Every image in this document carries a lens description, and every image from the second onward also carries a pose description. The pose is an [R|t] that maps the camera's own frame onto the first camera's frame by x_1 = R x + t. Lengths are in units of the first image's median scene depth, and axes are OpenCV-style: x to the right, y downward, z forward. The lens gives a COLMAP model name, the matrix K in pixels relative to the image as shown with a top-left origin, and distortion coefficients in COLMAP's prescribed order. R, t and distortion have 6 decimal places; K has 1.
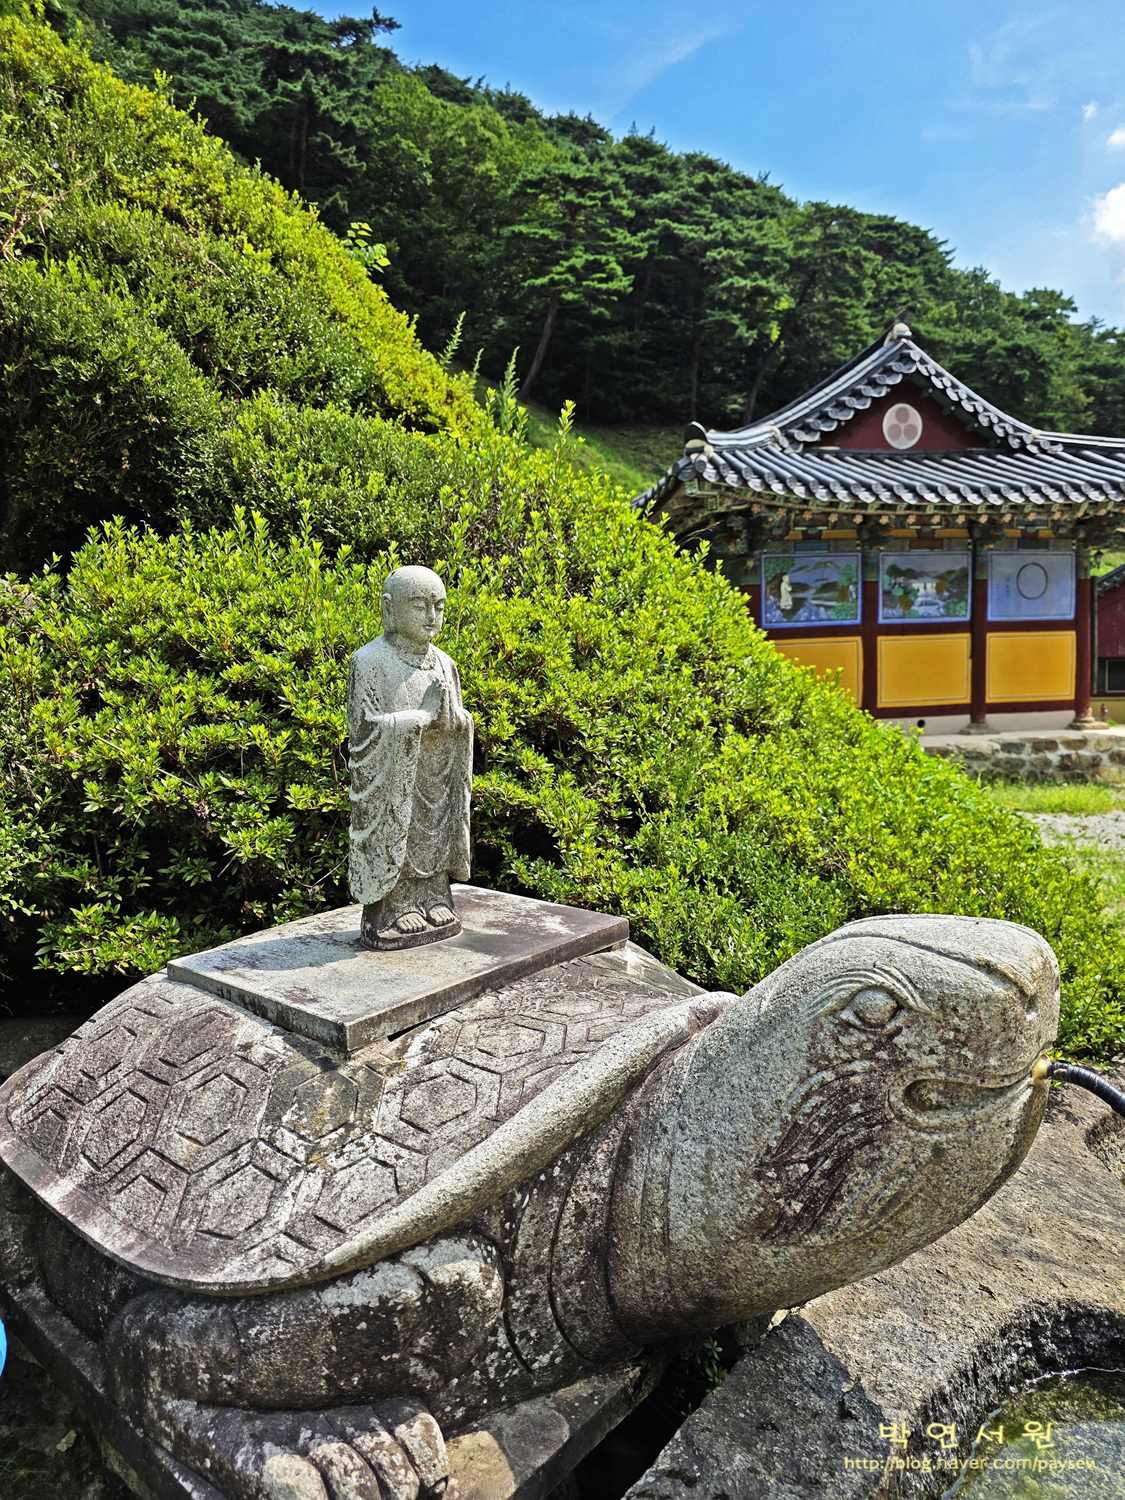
lens RADIAL K [[990.7, 0, 562.5], [0, 990.7, 750.0], [0, 0, 1]] dist [0.039563, -0.049795]
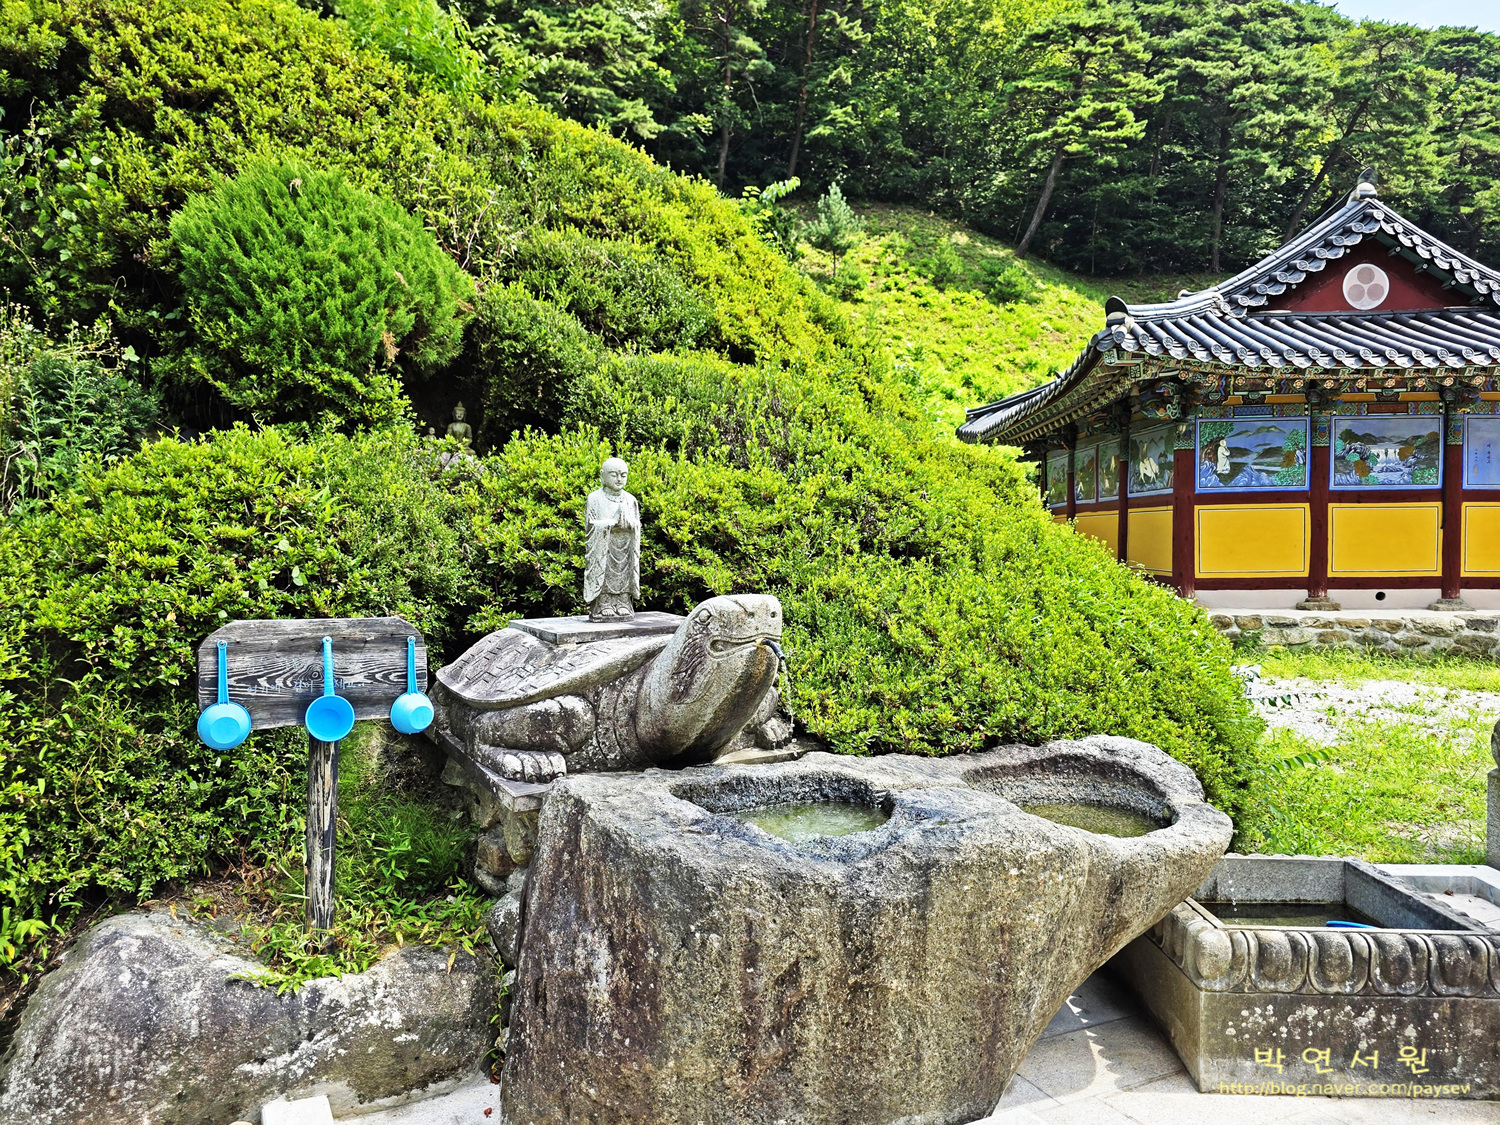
lens RADIAL K [[990.7, 0, 775.3], [0, 990.7, 560.6], [0, 0, 1]] dist [0.039563, -0.049795]
pose [[0.966848, 0.032156, -0.253318, 0.057959], [-0.044788, 0.998016, -0.044255, 0.010111], [0.251392, 0.054134, 0.966370, -0.081479]]
